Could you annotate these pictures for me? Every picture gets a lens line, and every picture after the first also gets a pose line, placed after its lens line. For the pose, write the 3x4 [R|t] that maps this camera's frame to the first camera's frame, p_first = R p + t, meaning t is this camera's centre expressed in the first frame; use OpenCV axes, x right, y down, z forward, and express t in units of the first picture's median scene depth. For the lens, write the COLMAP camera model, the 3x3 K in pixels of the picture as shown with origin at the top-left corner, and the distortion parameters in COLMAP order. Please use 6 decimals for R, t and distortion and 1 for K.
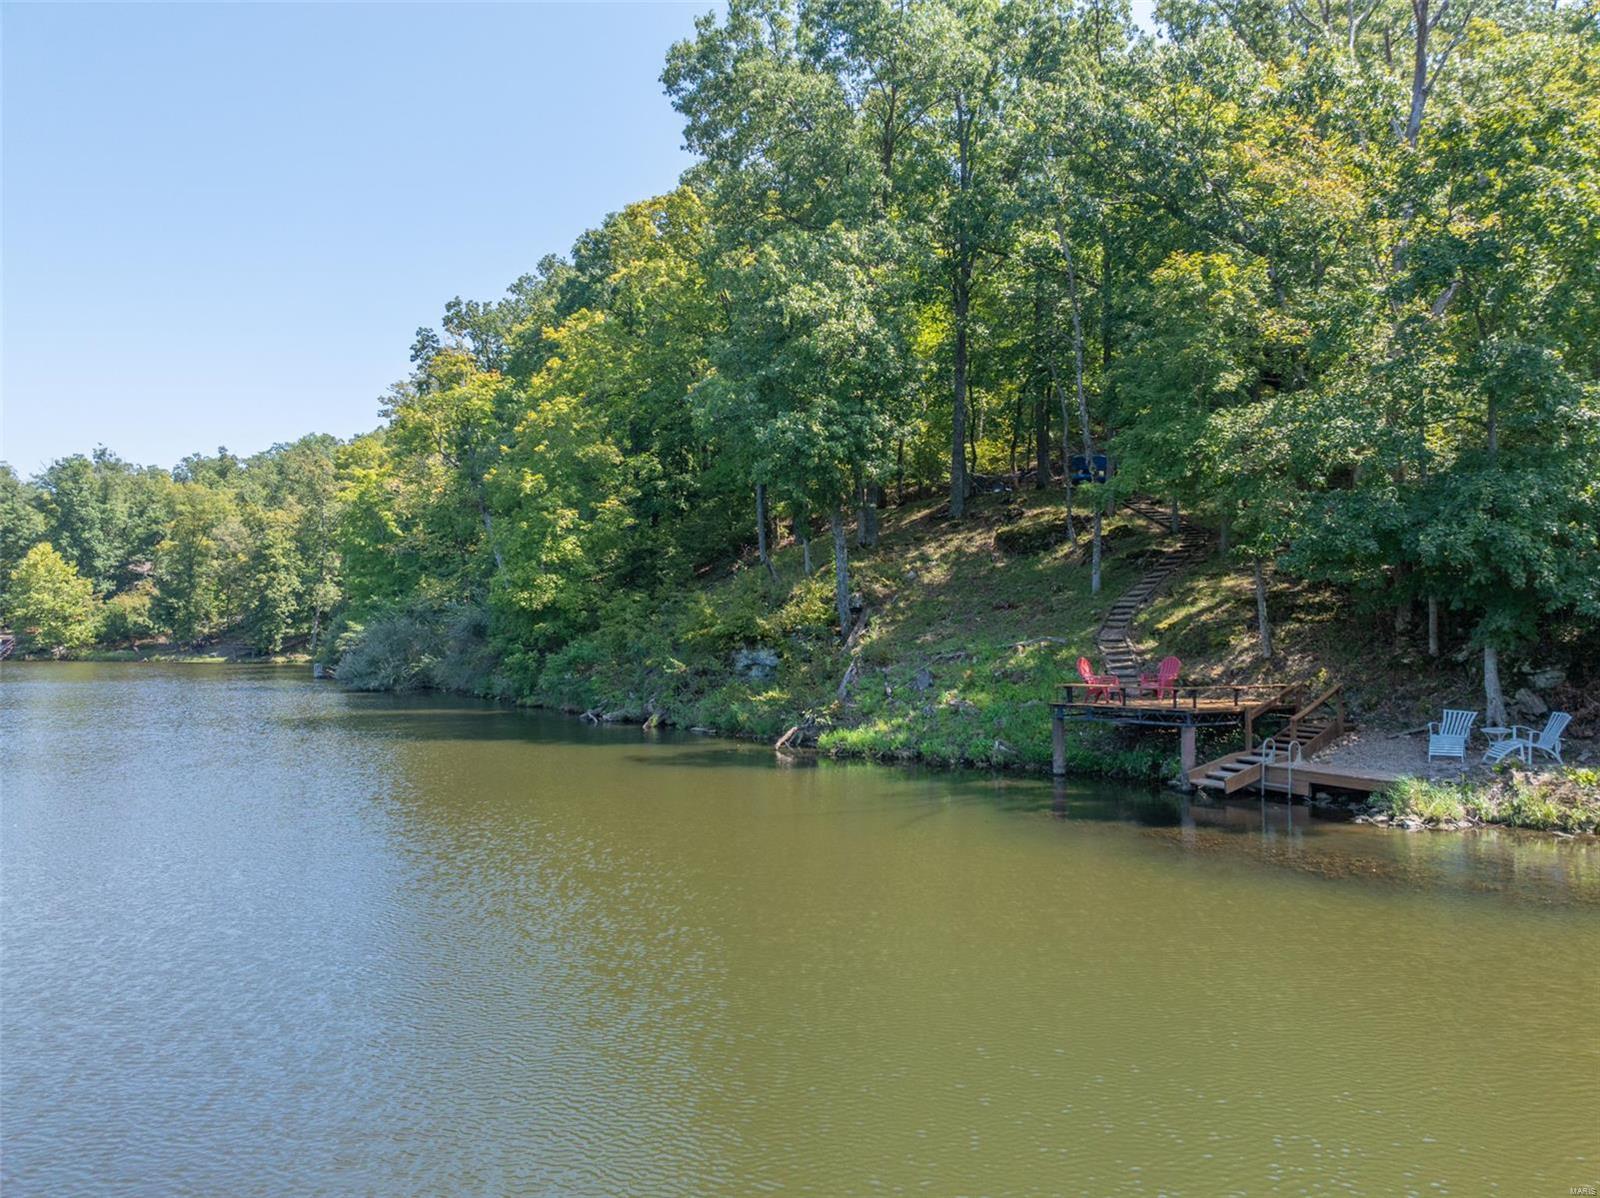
lens RADIAL K [[1124.0, 0, 802.5], [0, 1124.0, 596.9], [0, 0, 1]] dist [-0.028647, -0.008297]
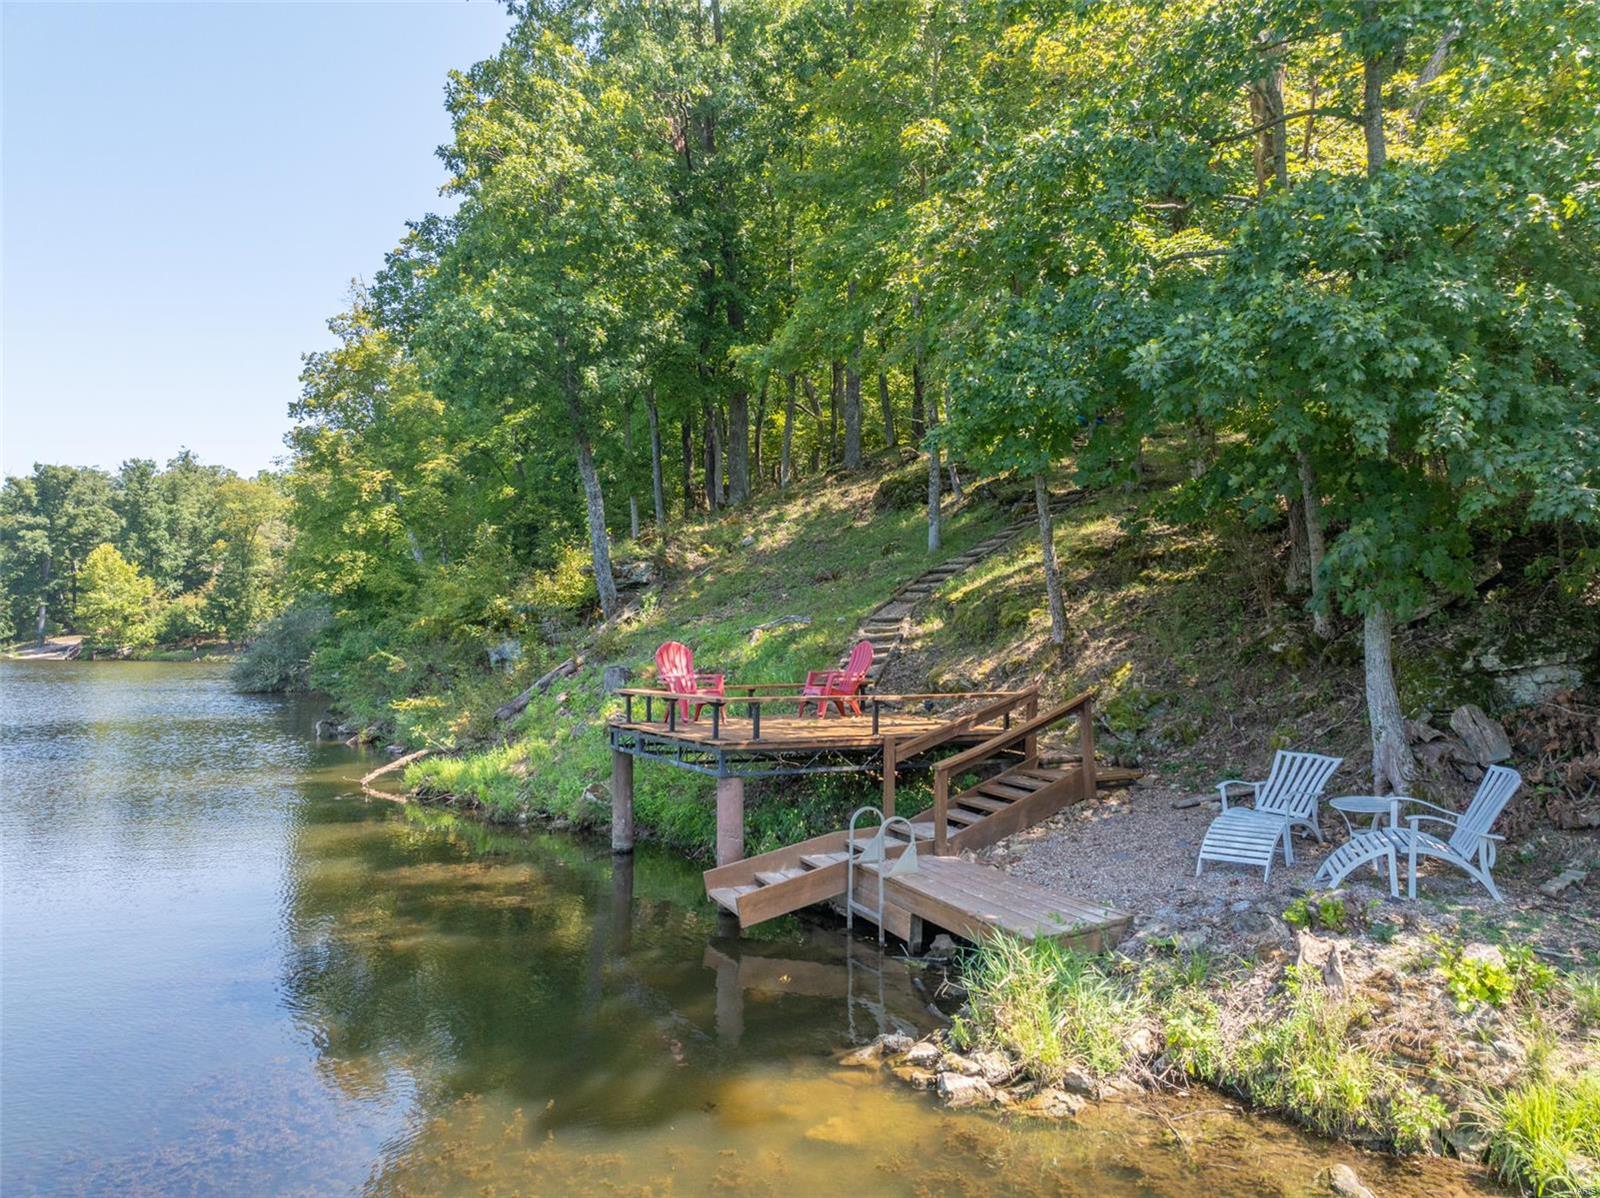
lens RADIAL K [[1124.0, 0, 806.4], [0, 1124.0, 609.4], [0, 0, 1]] dist [-0.028647, -0.008297]
pose [[0.990934, -0.005262, -0.134248, 0.260574], [0.006498, 0.999940, 0.008765, 0.022139], [0.134194, -0.009558, 0.990909, 0.302560]]
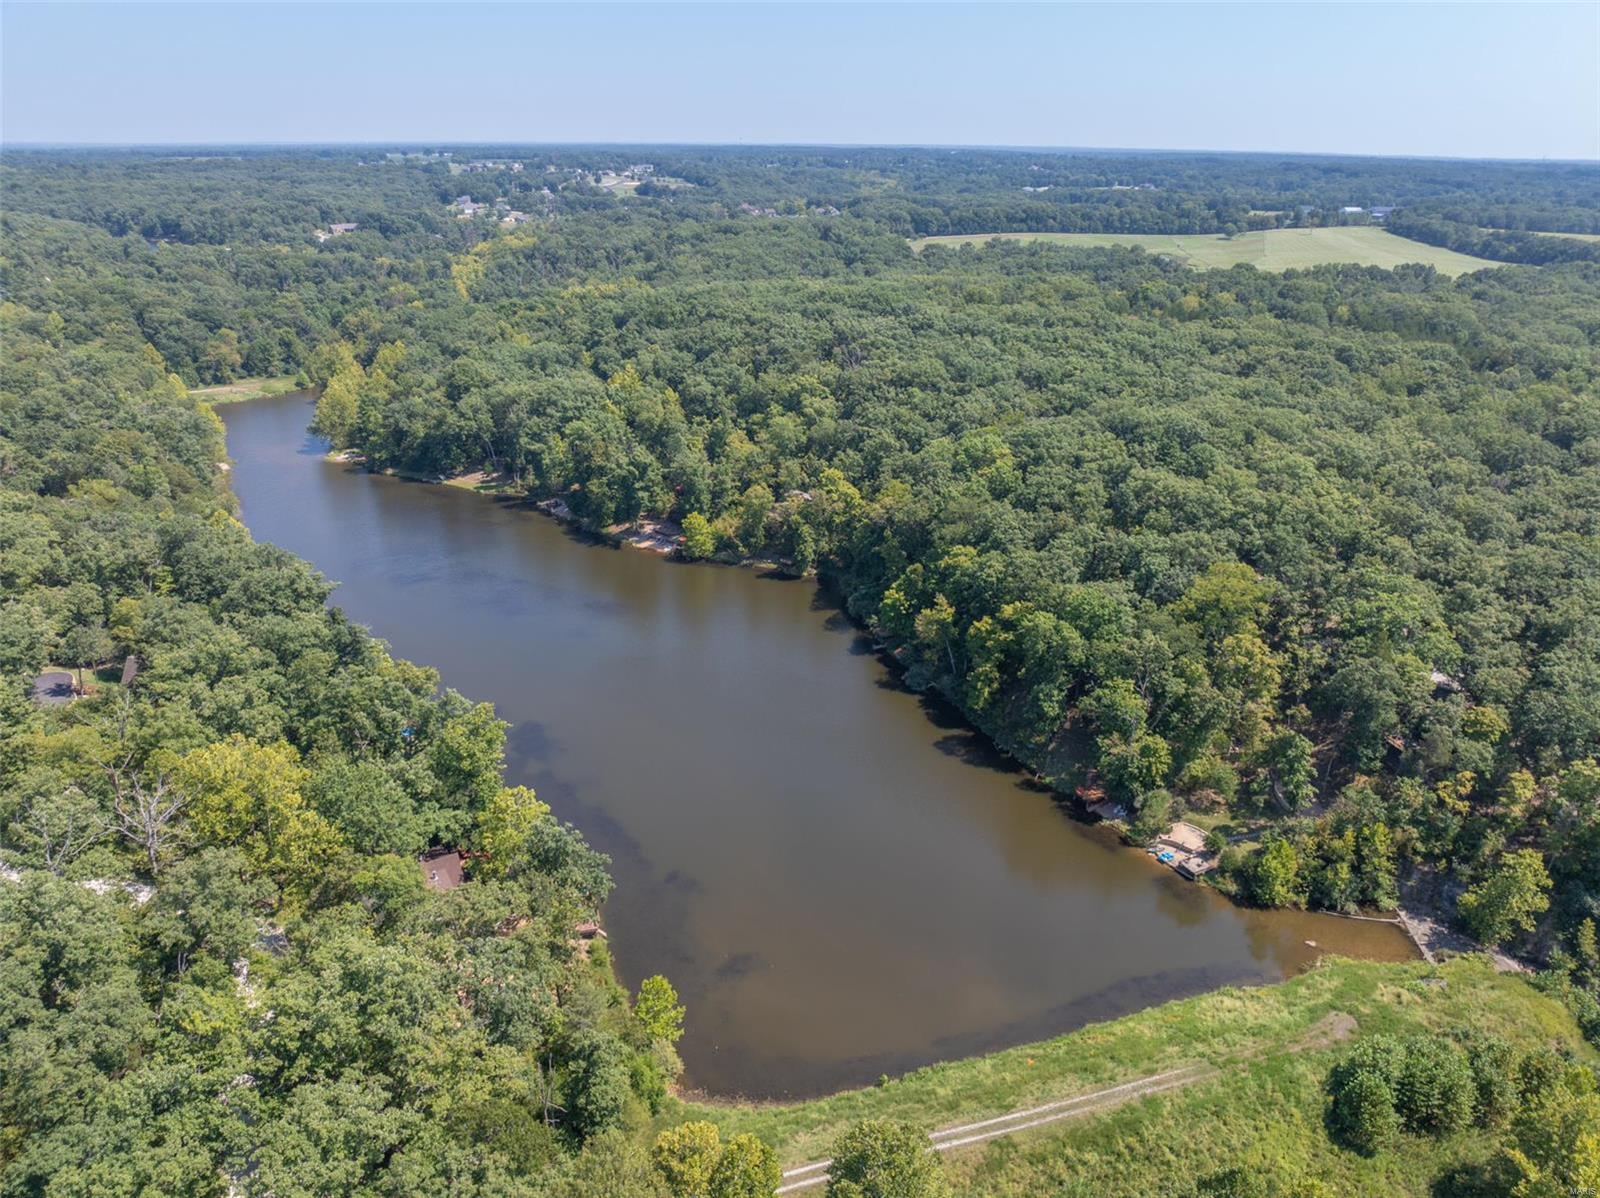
lens RADIAL K [[1124.0, 0, 808.7], [0, 1124.0, 608.7], [0, 0, 1]] dist [-0.028647, -0.008297]
pose [[0.987361, 0.069761, -0.142311, -0.373017], [-0.003597, 0.907549, 0.419930, -2.809108], [0.158449, -0.414111, 0.896329, -3.725082]]
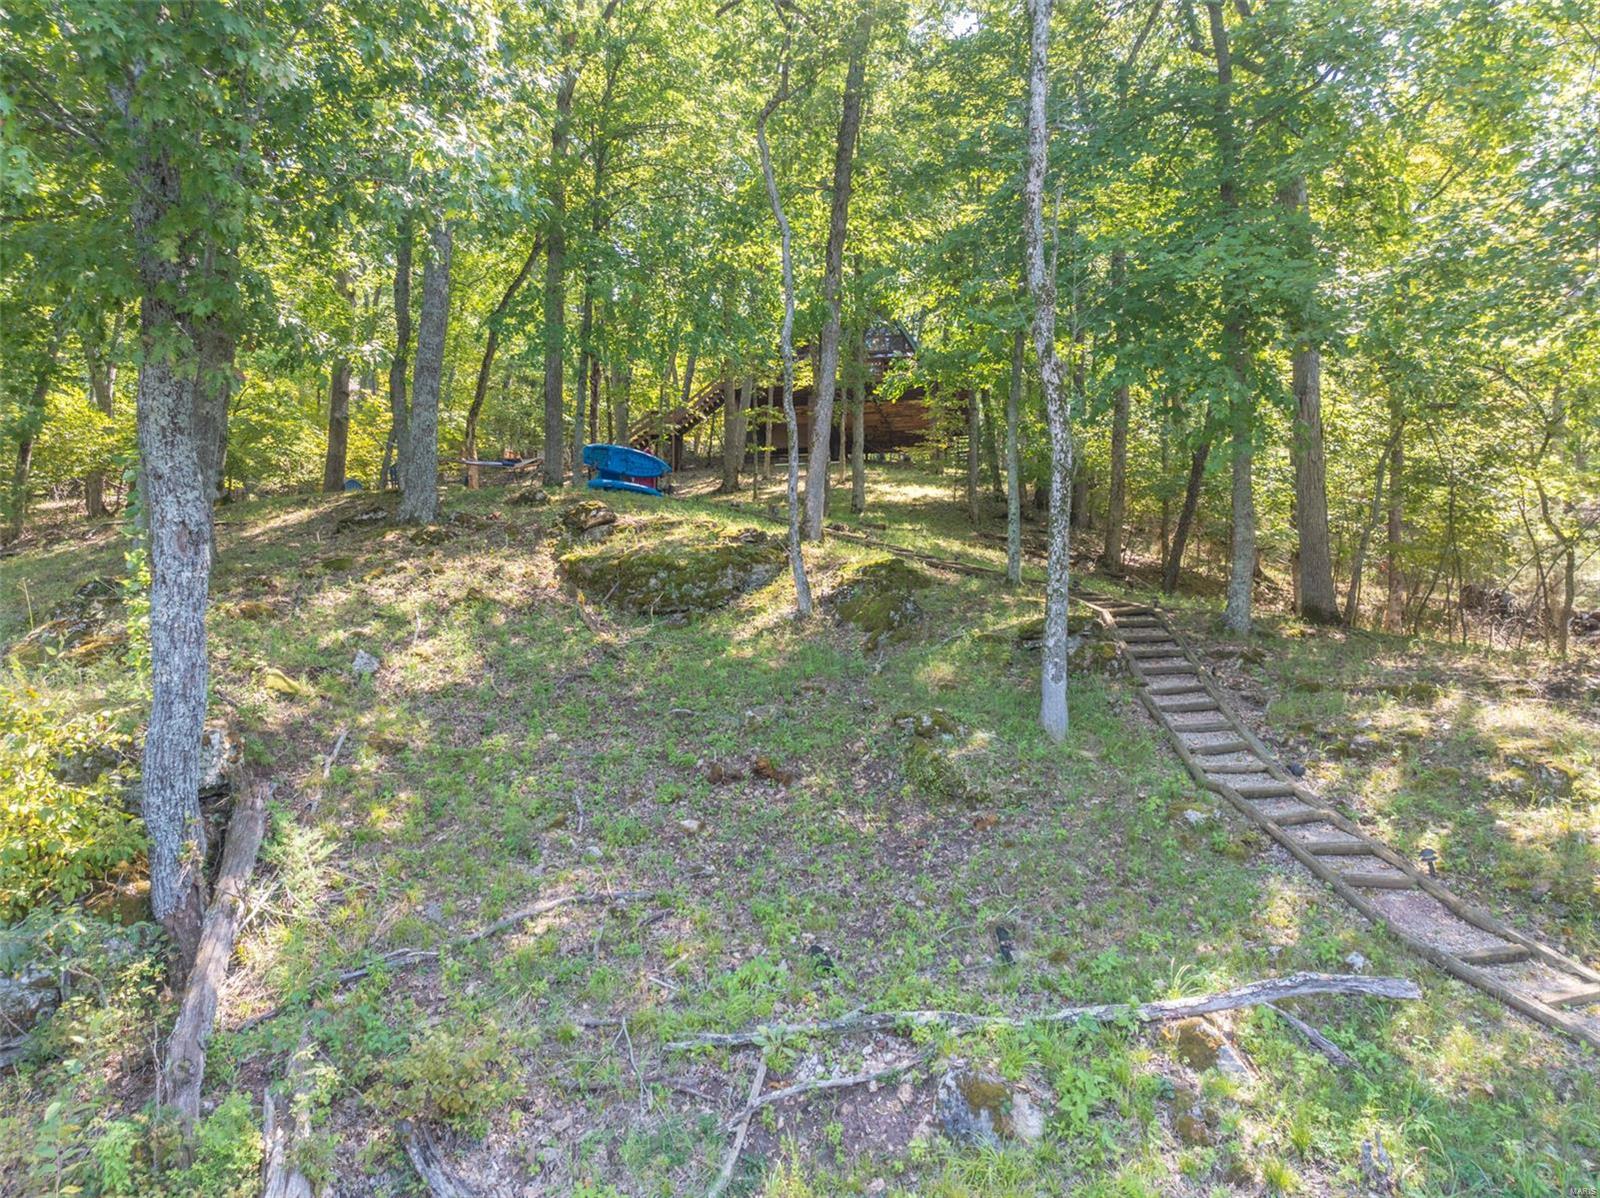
lens RADIAL K [[1124.0, 0, 802.0], [0, 1124.0, 597.1], [0, 0, 1]] dist [-0.028647, -0.008297]
pose [[0.787952, 0.063105, 0.612494, -0.004446], [-0.020844, 0.996898, -0.075895, -0.017589], [-0.615383, 0.047034, 0.786823, 0.730875]]
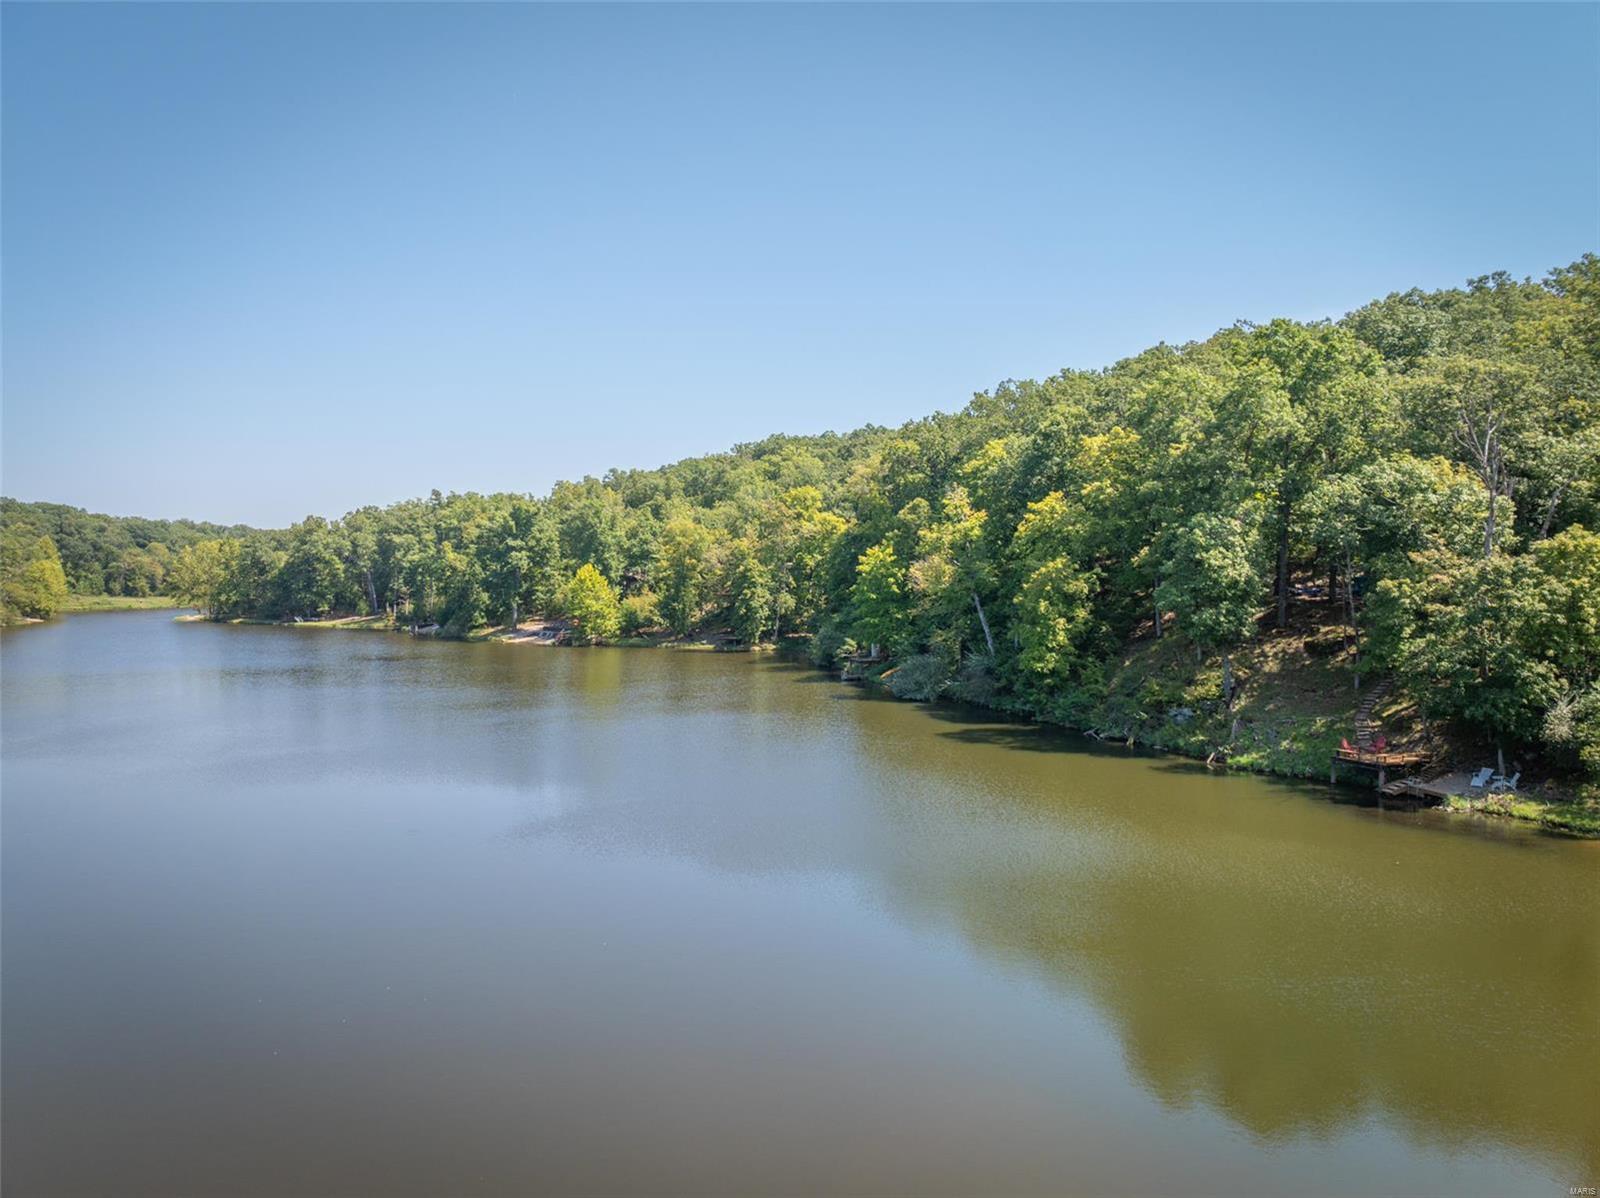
lens RADIAL K [[1124.0, 0, 813.0], [0, 1124.0, 602.6], [0, 0, 1]] dist [-0.028647, -0.008297]
pose [[0.974016, 0.000660, -0.226476, -0.239568], [0.014025, 0.997901, 0.063227, -0.291881], [0.226043, -0.064760, 0.971962, -1.169432]]
